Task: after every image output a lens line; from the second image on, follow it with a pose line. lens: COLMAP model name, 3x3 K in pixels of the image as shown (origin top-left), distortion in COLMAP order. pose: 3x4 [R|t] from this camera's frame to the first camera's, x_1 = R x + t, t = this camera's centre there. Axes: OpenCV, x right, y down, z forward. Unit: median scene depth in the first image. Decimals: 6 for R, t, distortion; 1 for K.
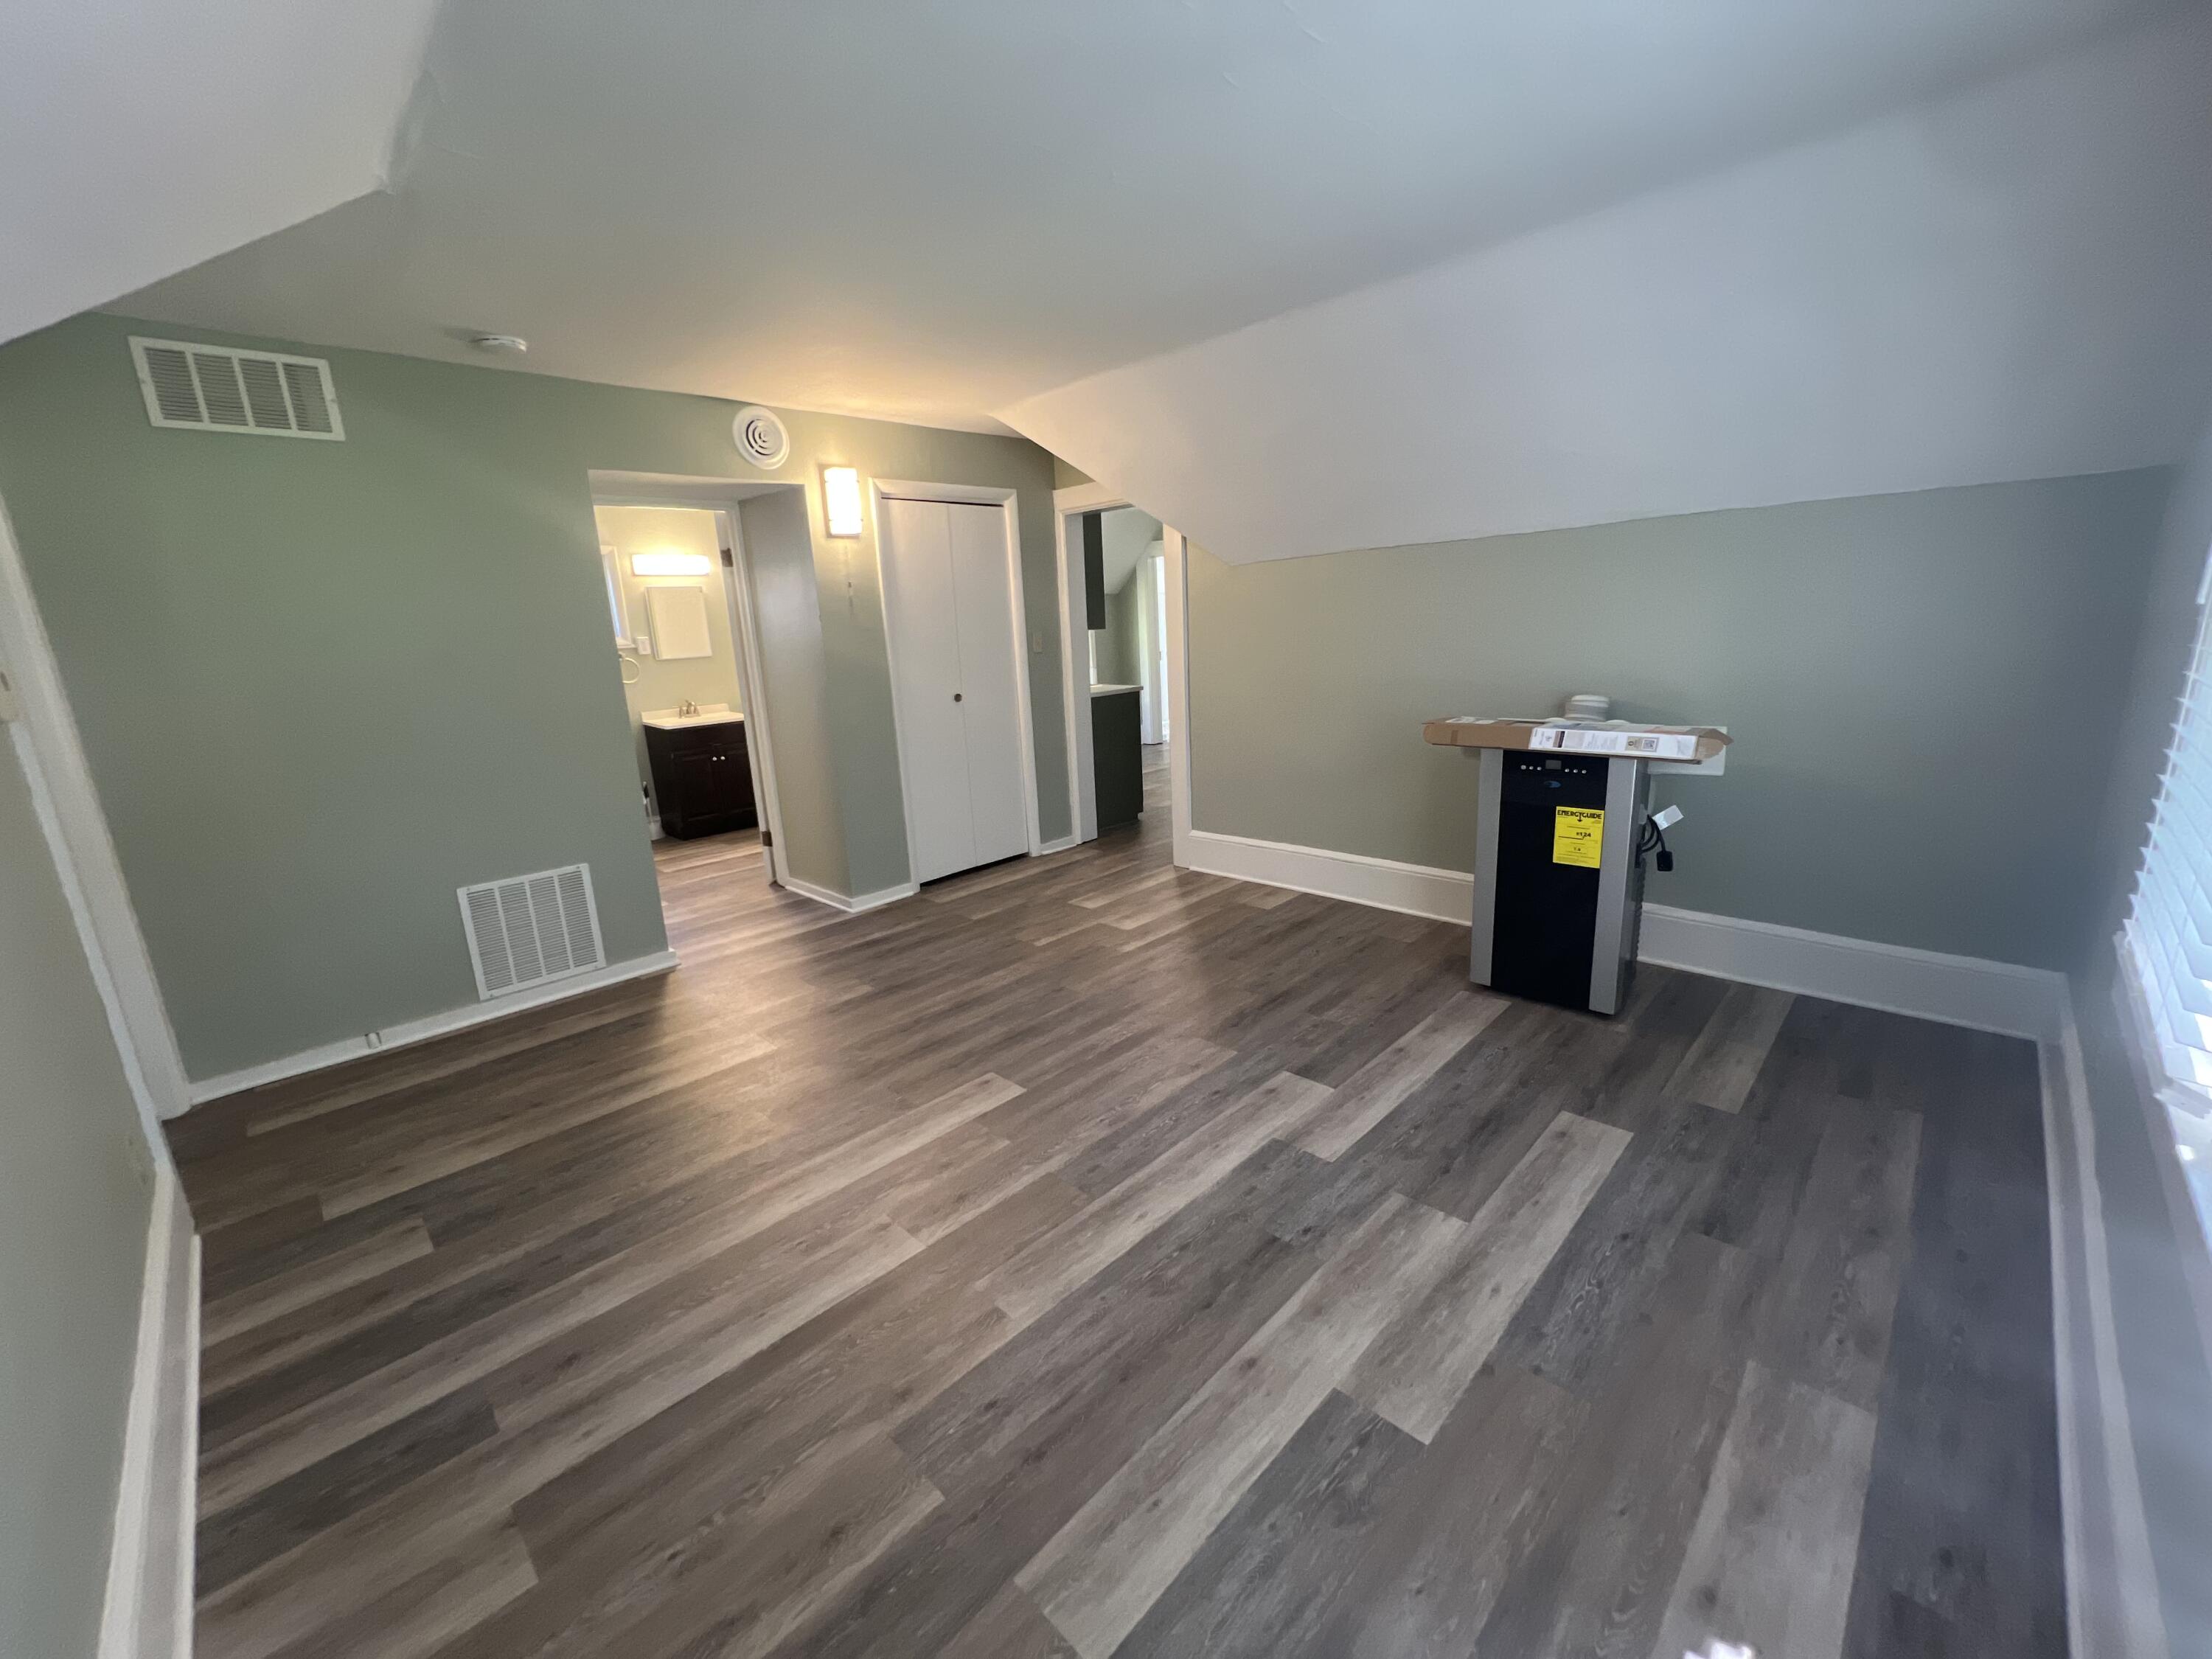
lens RADIAL K [[882.8, 0, 1091.1], [0, 882.8, 822.6], [0, 0, 1]] dist [-0.002401, -0.000313]
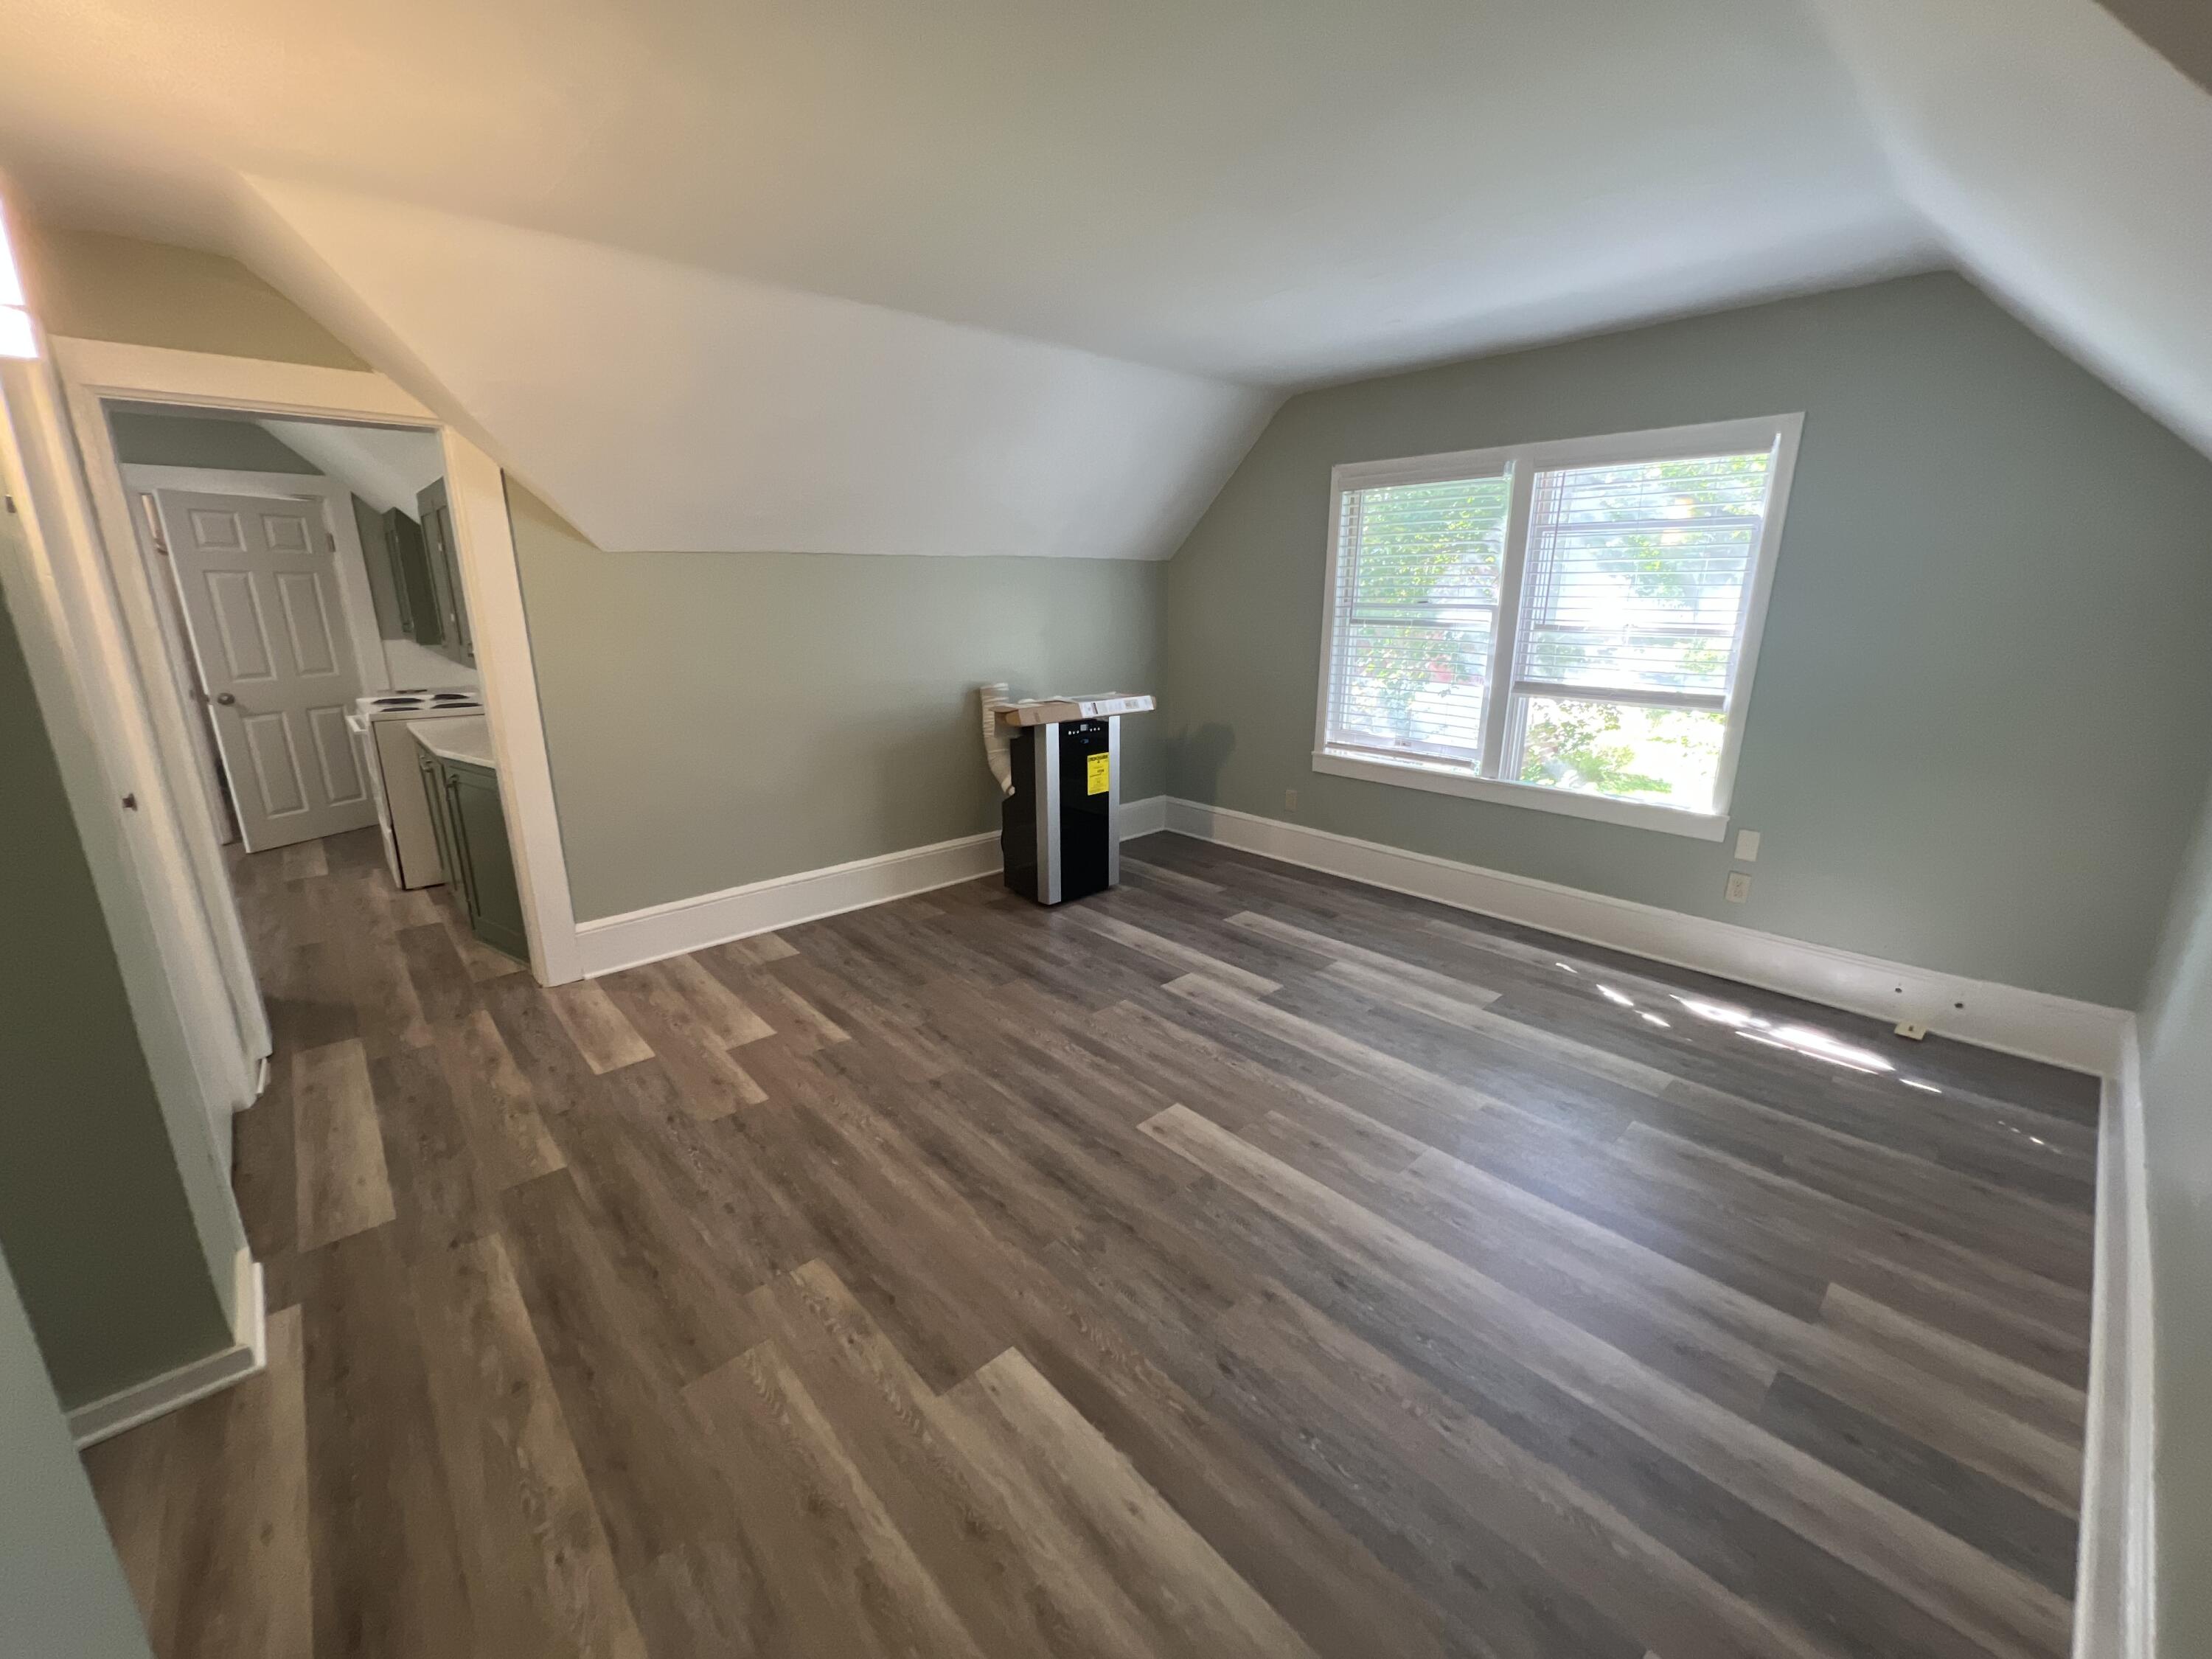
lens RADIAL K [[882.8, 0, 1097.0], [0, 882.8, 826.6], [0, 0, 1]] dist [-0.002401, -0.000313]
pose [[0.052709, -0.208576, 0.976585, -0.915151], [0.225755, 0.955115, 0.191806, -0.183976], [-0.972757, 0.210359, 0.097431, 0.882789]]
